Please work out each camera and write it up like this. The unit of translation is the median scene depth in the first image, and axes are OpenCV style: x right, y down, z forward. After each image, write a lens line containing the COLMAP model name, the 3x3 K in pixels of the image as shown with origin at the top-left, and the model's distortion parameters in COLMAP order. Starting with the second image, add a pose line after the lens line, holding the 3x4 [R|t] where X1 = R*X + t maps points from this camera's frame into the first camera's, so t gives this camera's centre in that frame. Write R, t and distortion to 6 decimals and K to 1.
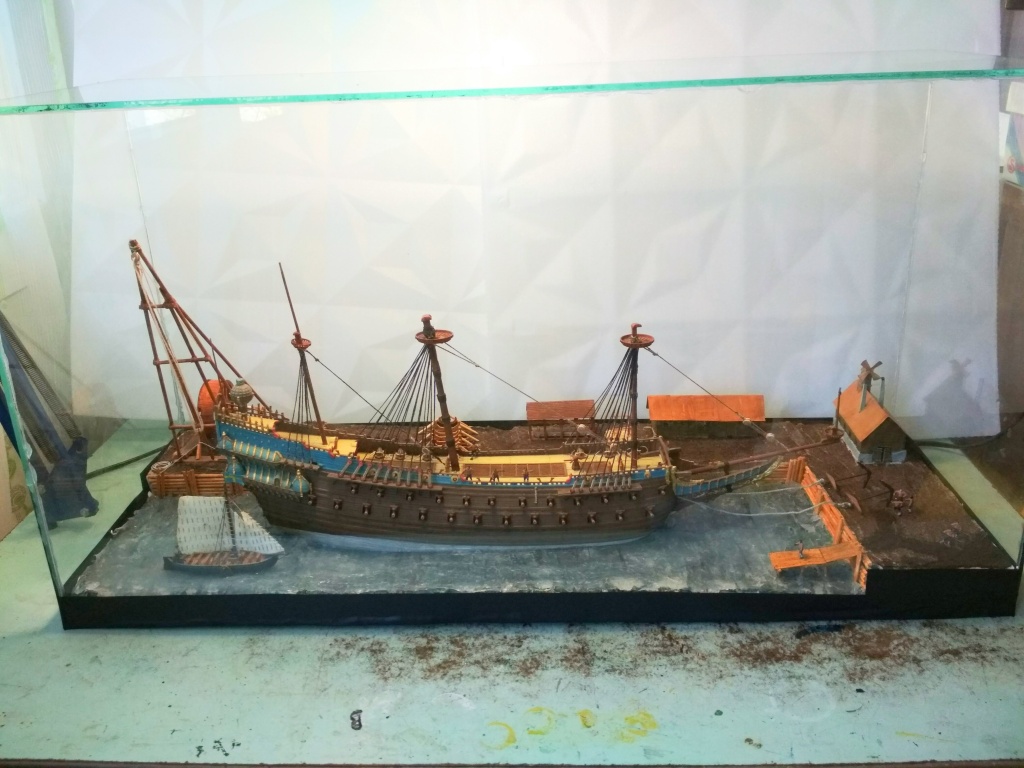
lens RADIAL K [[928.3, 0, 510.7], [0, 928.3, 383.1], [0, 0, 1]] dist [0.071979, -0.187208]
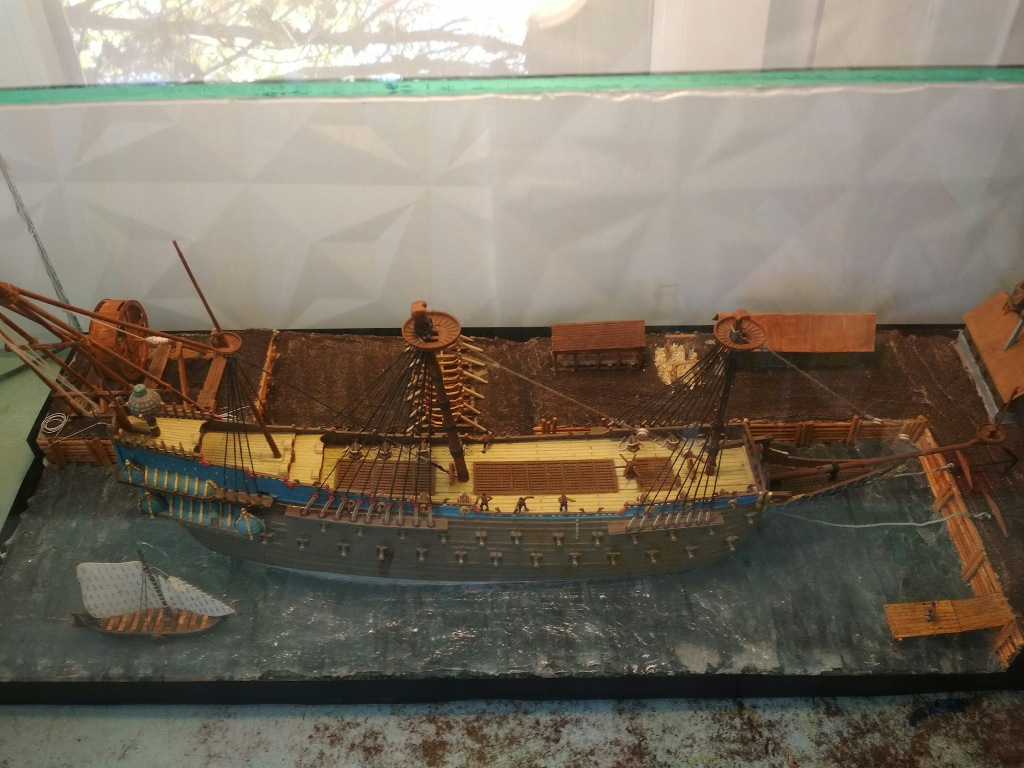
lens RADIAL K [[928.3, 0, 511.5], [0, 928.3, 367.6], [0, 0, 1]] dist [0.071979, -0.187208]
pose [[0.999182, -0.009394, 0.039343, -0.051636], [-0.007264, 0.915171, 0.403000, -0.288452], [-0.039791, -0.402956, 0.914354, 0.388380]]
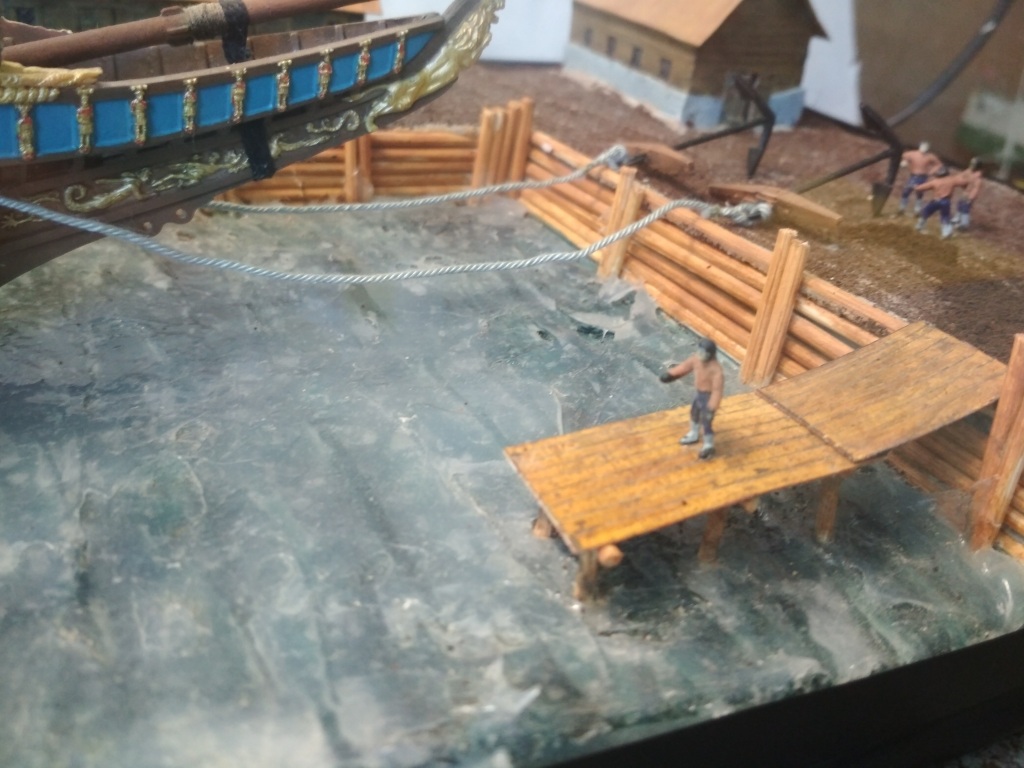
lens RADIAL K [[928.3, 0, 509.1], [0, 928.3, 379.7], [0, 0, 1]] dist [0.071979, -0.187208]
pose [[0.900077, -0.090673, 0.426192, 0.202273], [0.045348, 0.992290, 0.115340, 0.147026], [-0.433364, -0.084488, 0.897250, 0.832033]]
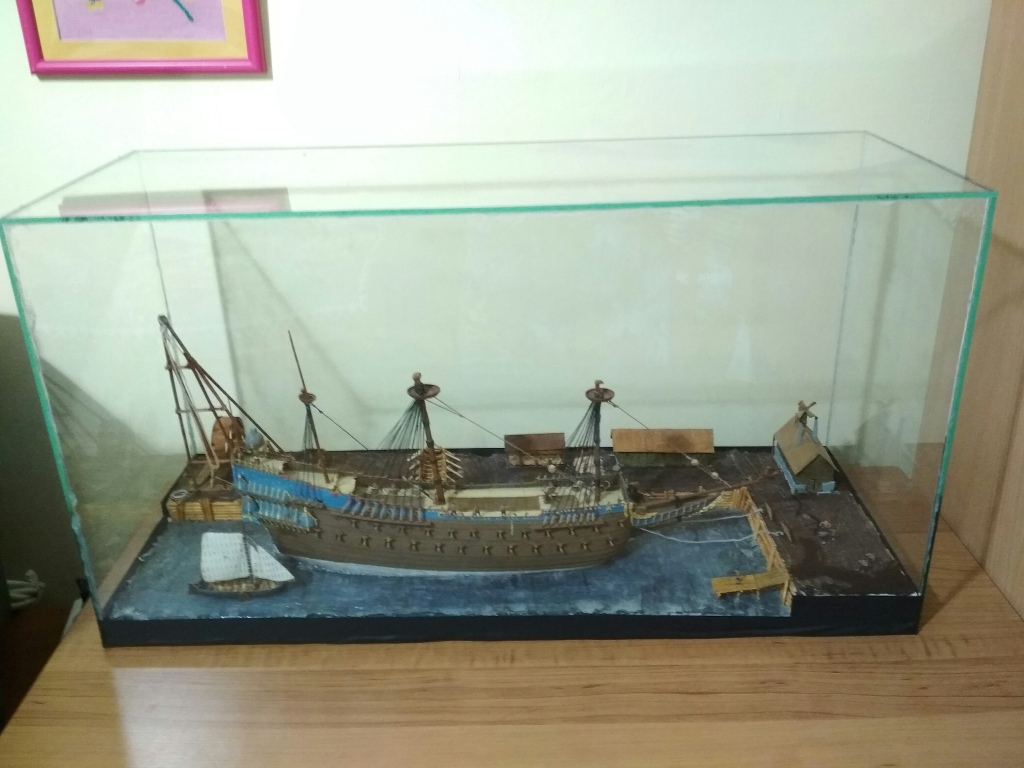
lens RADIAL K [[928.3, 0, 508.5], [0, 928.3, 376.8], [0, 0, 1]] dist [0.071979, -0.187208]
pose [[0.999756, 0.000563, 0.022084, -0.002862], [-0.001438, 0.999214, 0.039612, -0.113168], [-0.022044, -0.039635, 0.998971, -0.147019]]
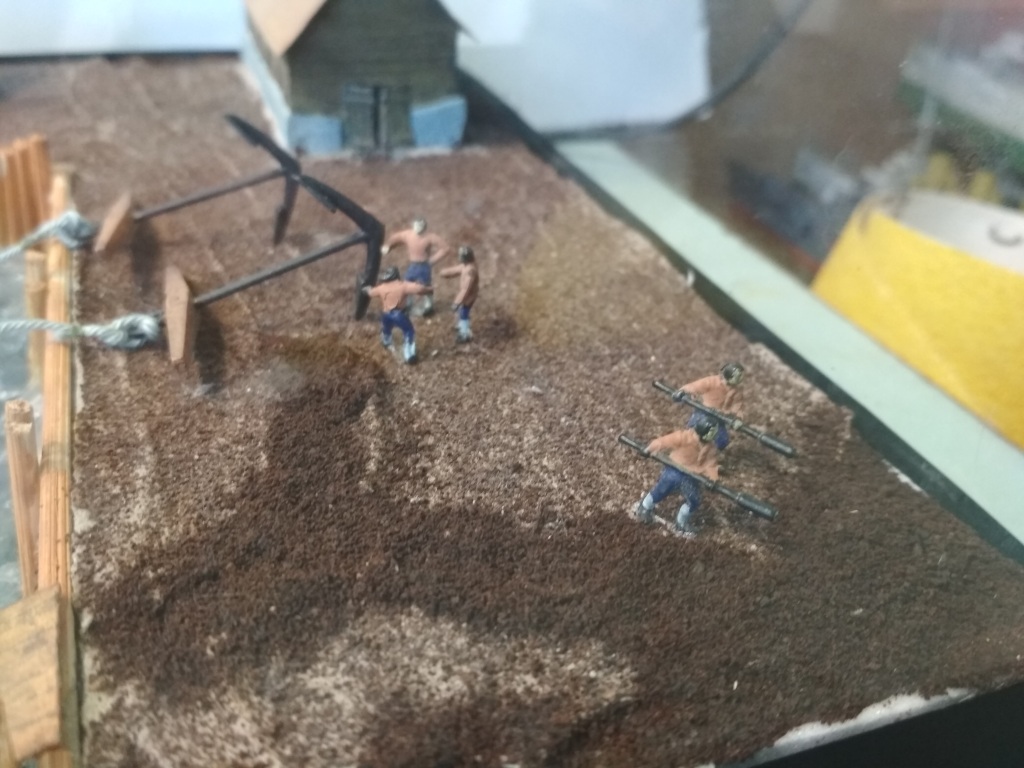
lens RADIAL K [[928.3, 0, 520.2], [0, 928.3, 391.9], [0, 0, 1]] dist [0.071979, -0.187208]
pose [[0.922035, -0.121811, 0.367443, 0.371818], [0.050782, 0.979059, 0.197140, 0.114055], [-0.383762, -0.163110, 0.908912, 0.832869]]
